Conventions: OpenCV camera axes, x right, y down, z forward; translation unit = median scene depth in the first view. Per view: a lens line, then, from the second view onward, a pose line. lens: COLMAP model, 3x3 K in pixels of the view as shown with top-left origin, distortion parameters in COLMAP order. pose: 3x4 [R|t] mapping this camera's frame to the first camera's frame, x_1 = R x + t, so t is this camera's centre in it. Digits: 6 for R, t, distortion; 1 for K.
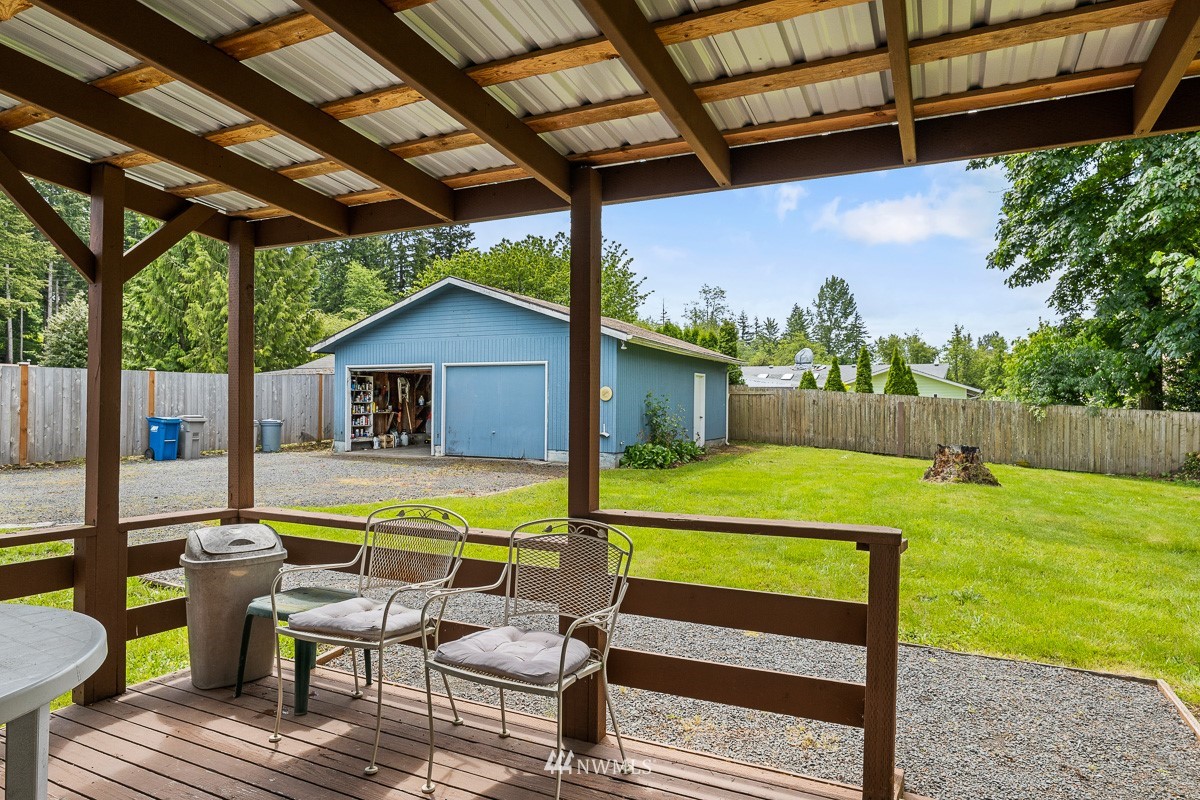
lens RADIAL K [[706.3, 0, 600.0], [0, 706.3, 400.0], [0, 0, 1]] dist [-0.004506, 0.001367]
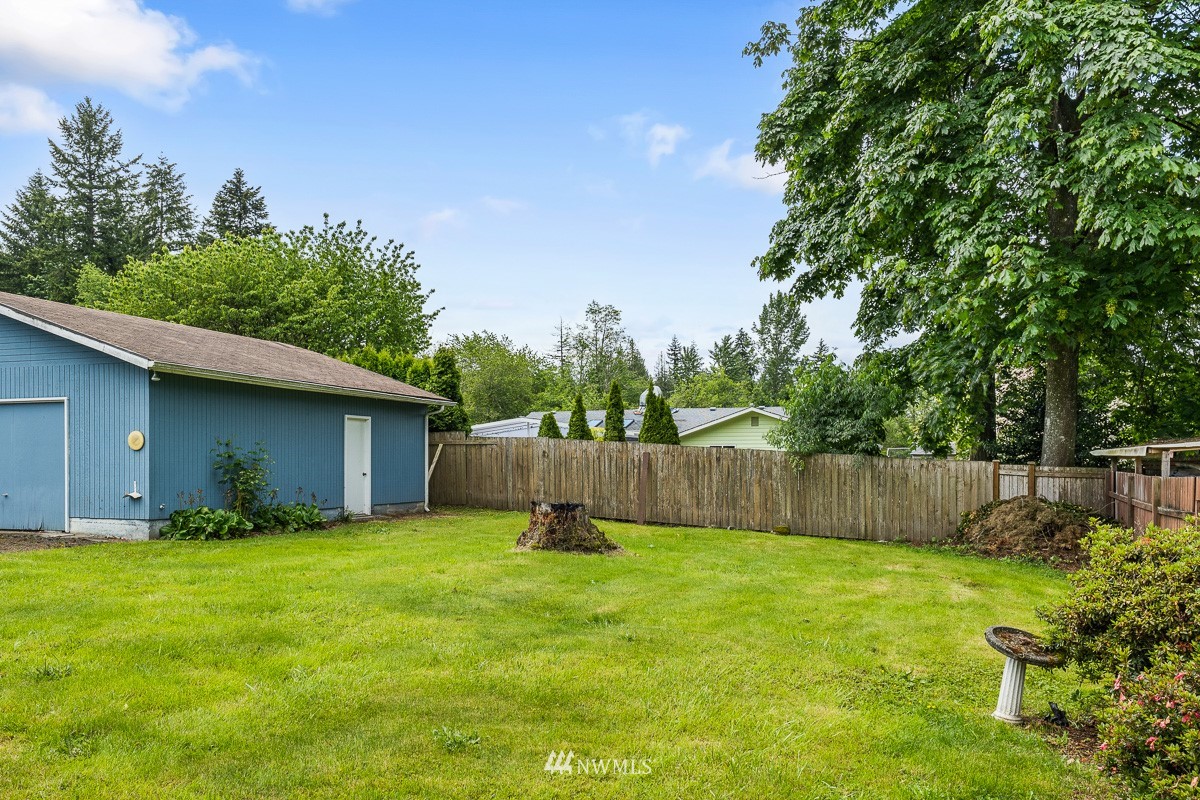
lens RADIAL K [[967.4, 0, 598.6], [0, 967.4, 466.4], [0, 0, 1]] dist [0.012477, 0.004495]
pose [[0.995473, -0.008623, 0.094658, 0.285486], [0.008042, 0.999946, 0.006513, 0.011293], [-0.094709, -0.005722, 0.995489, -0.046158]]
